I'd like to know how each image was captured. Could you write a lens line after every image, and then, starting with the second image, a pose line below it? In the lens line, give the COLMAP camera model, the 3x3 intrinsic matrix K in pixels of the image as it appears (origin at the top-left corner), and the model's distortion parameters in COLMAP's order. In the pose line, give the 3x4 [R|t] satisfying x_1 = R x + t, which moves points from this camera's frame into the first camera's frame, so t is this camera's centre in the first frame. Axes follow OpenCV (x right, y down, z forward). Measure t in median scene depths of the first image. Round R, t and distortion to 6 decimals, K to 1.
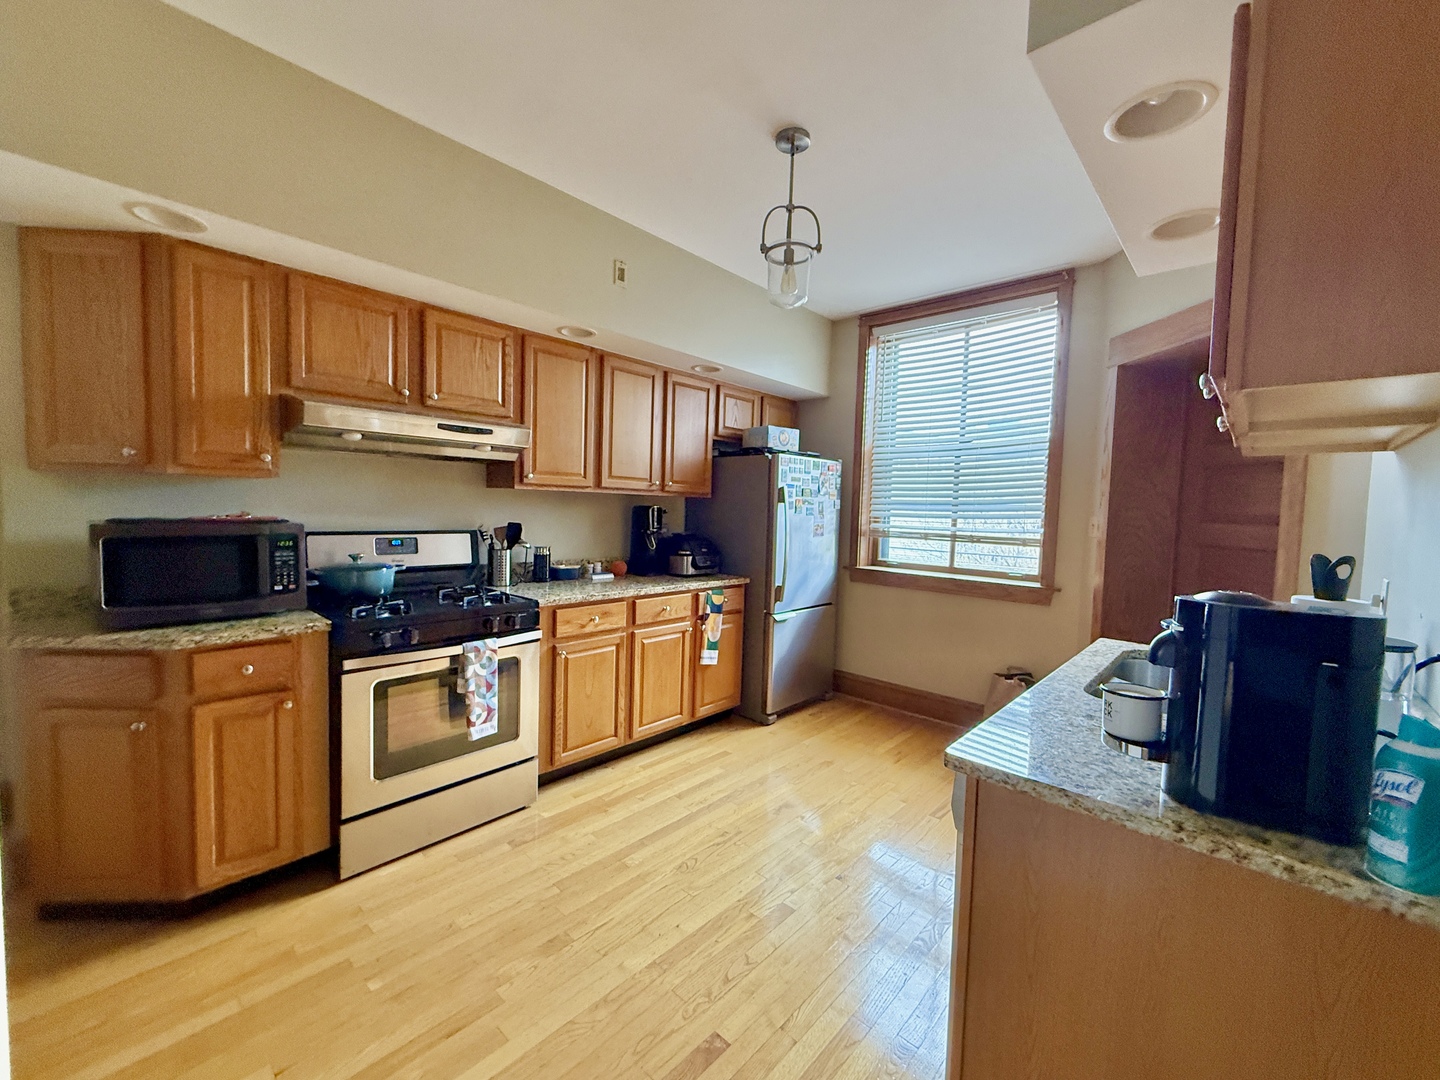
lens RADIAL K [[581.6, 0, 718.1], [0, 581.6, 537.1], [0, 0, 1]] dist [-0.001375, -0.000101]
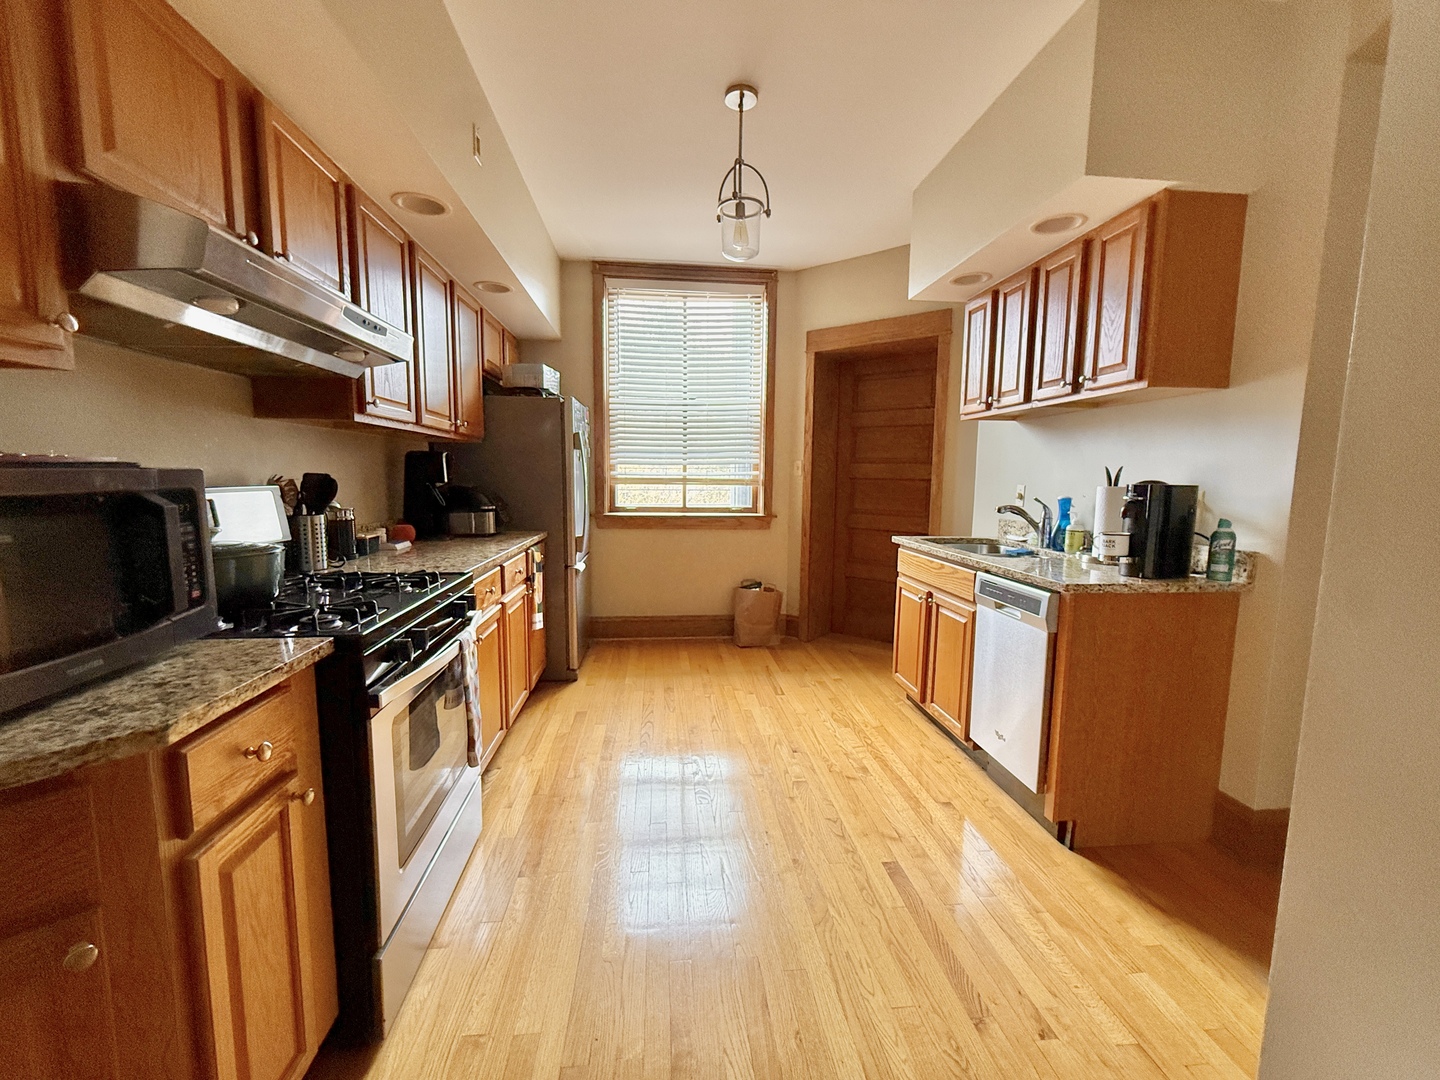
lens RADIAL K [[581.6, 0, 718.1], [0, 581.6, 537.1], [0, 0, 1]] dist [-0.001375, -0.000101]
pose [[0.666141, -0.102105, 0.738804, -0.459675], [0.048744, 0.994427, 0.093484, 0.006466], [-0.744232, -0.026261, 0.667405, 0.185796]]
